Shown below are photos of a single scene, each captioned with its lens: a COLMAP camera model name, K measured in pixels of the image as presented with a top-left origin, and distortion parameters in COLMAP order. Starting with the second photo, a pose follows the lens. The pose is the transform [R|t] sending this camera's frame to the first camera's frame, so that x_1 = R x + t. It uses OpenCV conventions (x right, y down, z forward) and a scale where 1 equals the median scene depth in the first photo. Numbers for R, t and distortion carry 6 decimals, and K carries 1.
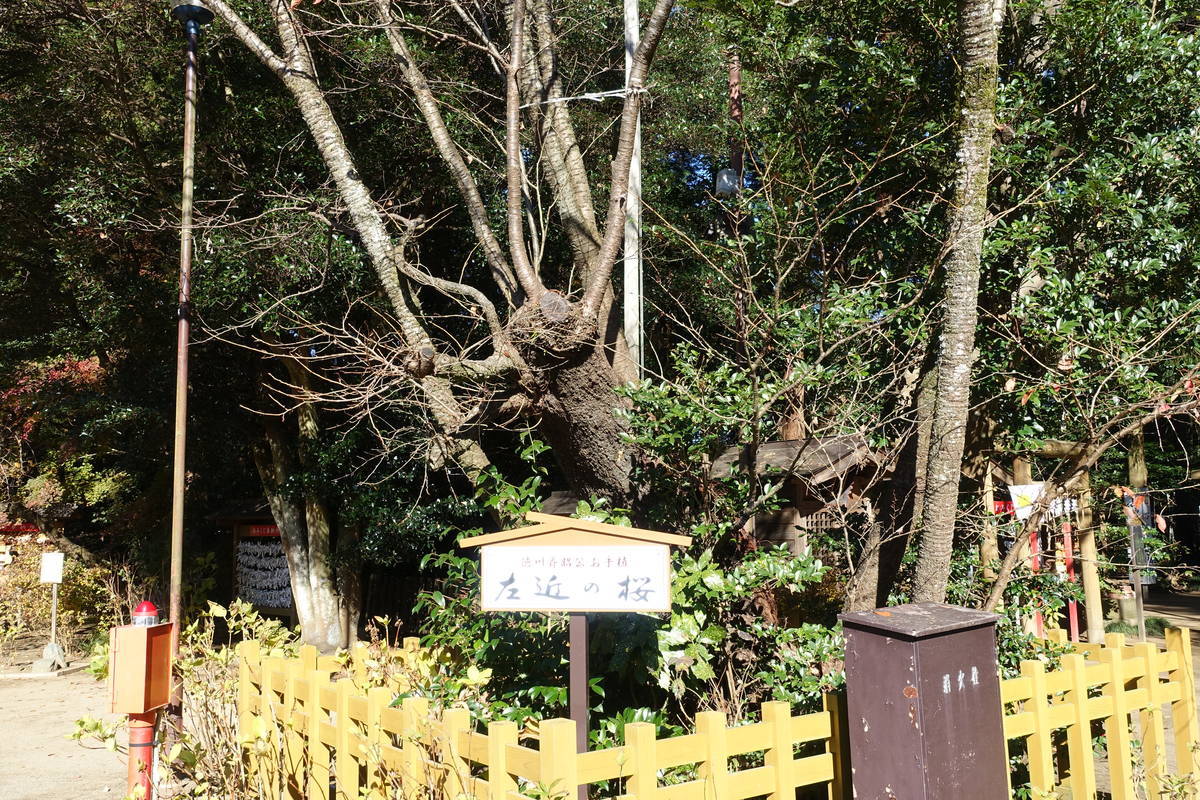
lens RADIAL K [[1055.9, 0, 600.0], [0, 1055.9, 400.0], [0, 0, 1]] dist [-0.009785, 0.003217]
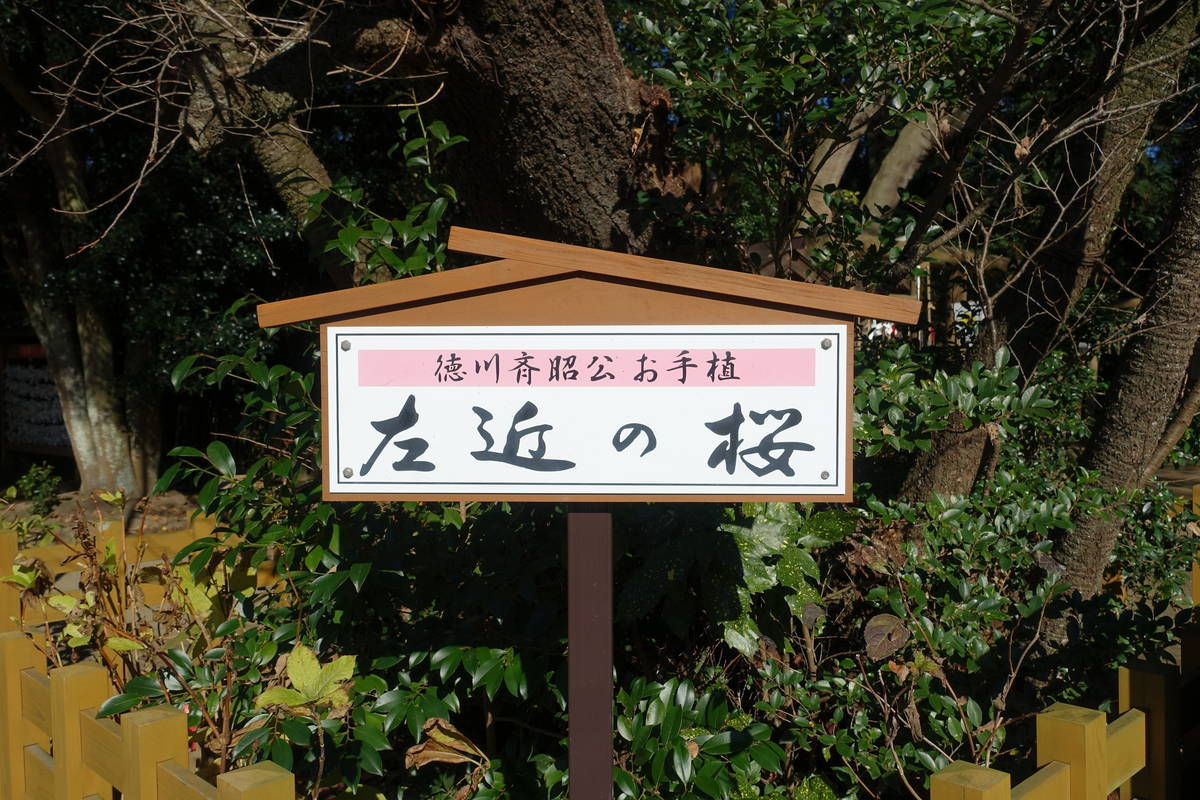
lens RADIAL K [[1055.9, 0, 600.0], [0, 1055.9, 400.0], [0, 0, 1]] dist [-0.009785, 0.003217]
pose [[0.988760, 0.000333, 0.149508, -0.057690], [-0.023917, 0.987472, 0.155972, 0.084812], [-0.147583, -0.157794, 0.976381, 0.506575]]
